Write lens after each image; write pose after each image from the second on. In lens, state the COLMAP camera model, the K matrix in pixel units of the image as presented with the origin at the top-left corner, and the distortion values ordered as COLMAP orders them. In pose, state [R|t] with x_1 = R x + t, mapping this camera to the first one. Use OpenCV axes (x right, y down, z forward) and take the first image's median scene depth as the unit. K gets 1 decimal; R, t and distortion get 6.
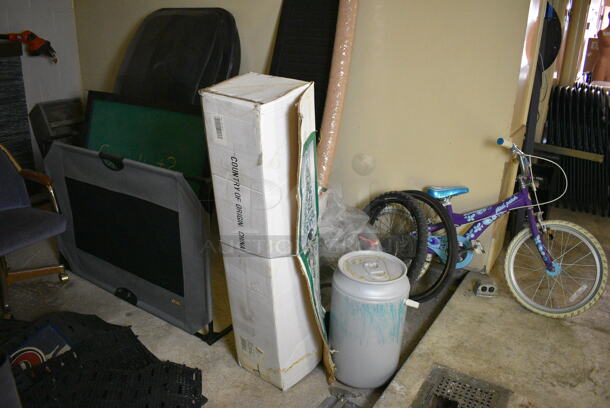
lens RADIAL K [[473.1, 0, 305.0], [0, 473.1, 204.0], [0, 0, 1]] dist [-0.099104, 0.011462]
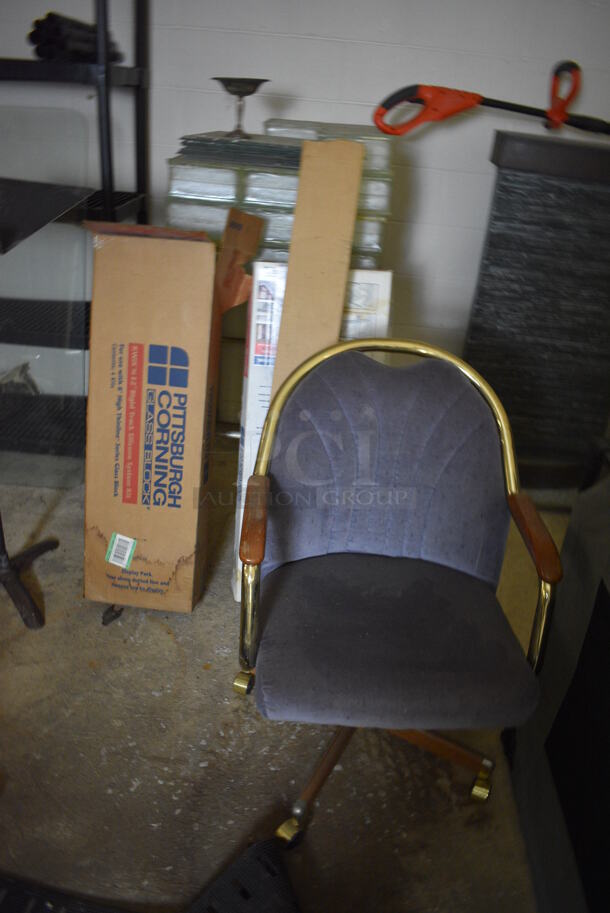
lens RADIAL K [[708.1, 0, 305.0], [0, 708.1, 456.5], [0, 0, 1]] dist [-0.099104, 0.011462]
pose [[0.488540, 0.402636, -0.774089, -0.351543], [-0.367010, 0.899692, 0.236341, -0.215092], [0.791601, 0.168636, 0.587307, 0.665543]]
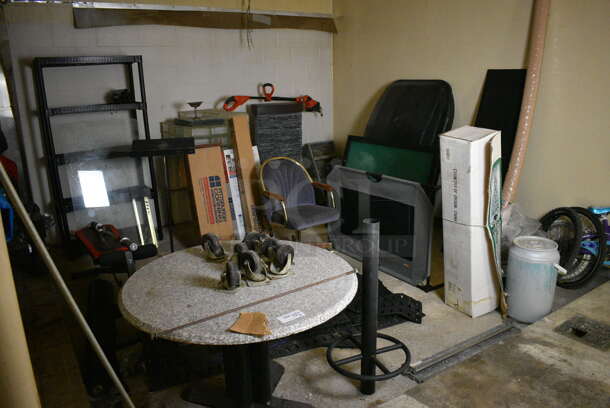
lens RADIAL K [[473.1, 0, 305.0], [0, 473.1, 204.0], [0, 0, 1]] dist [-0.099104, 0.011462]
pose [[0.916400, 0.049148, -0.397236, 0.038752], [-0.088217, 0.992829, -0.080675, 0.179689], [0.390422, 0.108974, 0.914164, -0.696968]]
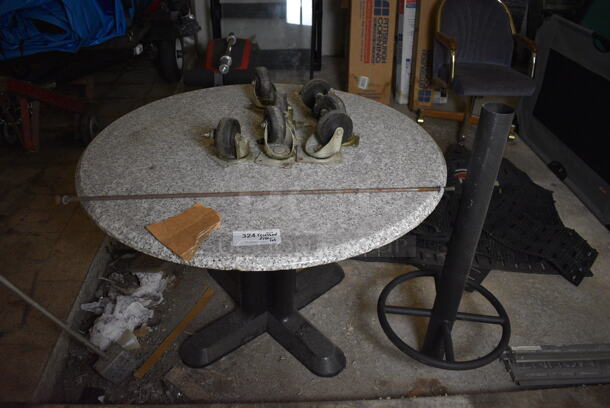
lens RADIAL K [[473.1, 0, 305.0], [0, 473.1, 204.0], [0, 0, 1]] dist [-0.099104, 0.011462]
pose [[0.591332, 0.433763, -0.679836, 0.036512], [-0.286538, 0.901024, 0.325655, 0.108878], [0.753806, 0.002229, 0.657094, -0.184182]]
